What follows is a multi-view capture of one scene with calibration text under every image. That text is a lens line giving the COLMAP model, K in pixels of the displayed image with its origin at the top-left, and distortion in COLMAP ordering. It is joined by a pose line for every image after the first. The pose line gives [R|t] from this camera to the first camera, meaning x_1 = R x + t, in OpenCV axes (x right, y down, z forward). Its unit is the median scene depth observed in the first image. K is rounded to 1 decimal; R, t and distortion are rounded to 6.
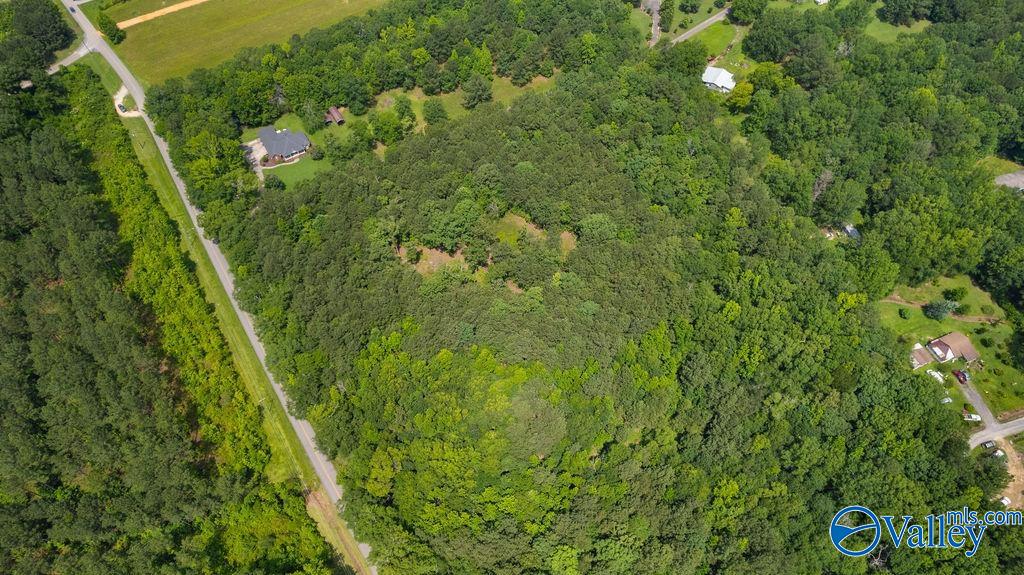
lens RADIAL K [[659.7, 0, 507.7], [0, 659.7, 288.1], [0, 0, 1]] dist [-0.078344, 0.073294]
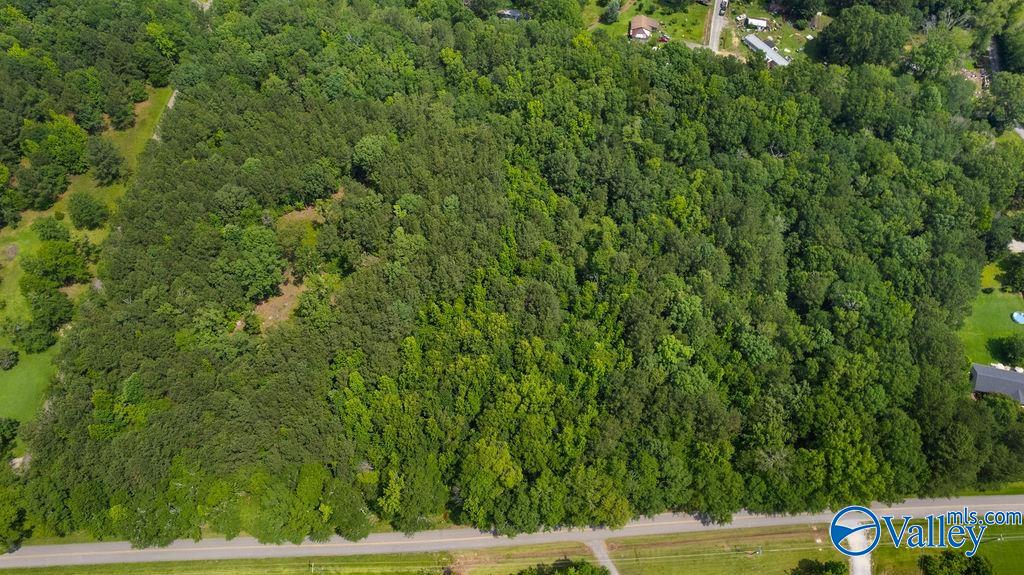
lens RADIAL K [[659.7, 0, 507.7], [0, 659.7, 288.1], [0, 0, 1]] dist [-0.078344, 0.073294]
pose [[0.519284, -0.722736, 0.456066, -0.344499], [0.704620, 0.664063, 0.250062, -0.066005], [-0.483586, 0.191500, 0.854092, 0.181372]]
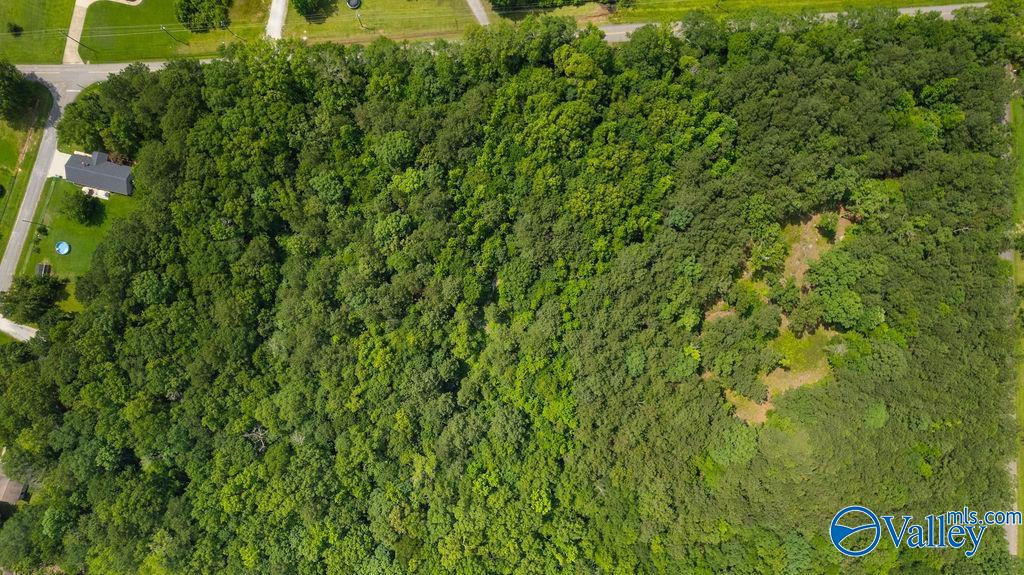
lens RADIAL K [[659.7, 0, 507.7], [0, 659.7, 288.1], [0, 0, 1]] dist [-0.078344, 0.073294]
pose [[-0.501081, 0.865243, 0.016474, 0.109315], [-0.691113, -0.411551, 0.594129, -0.306327], [0.520846, 0.286321, 0.804201, 0.219741]]
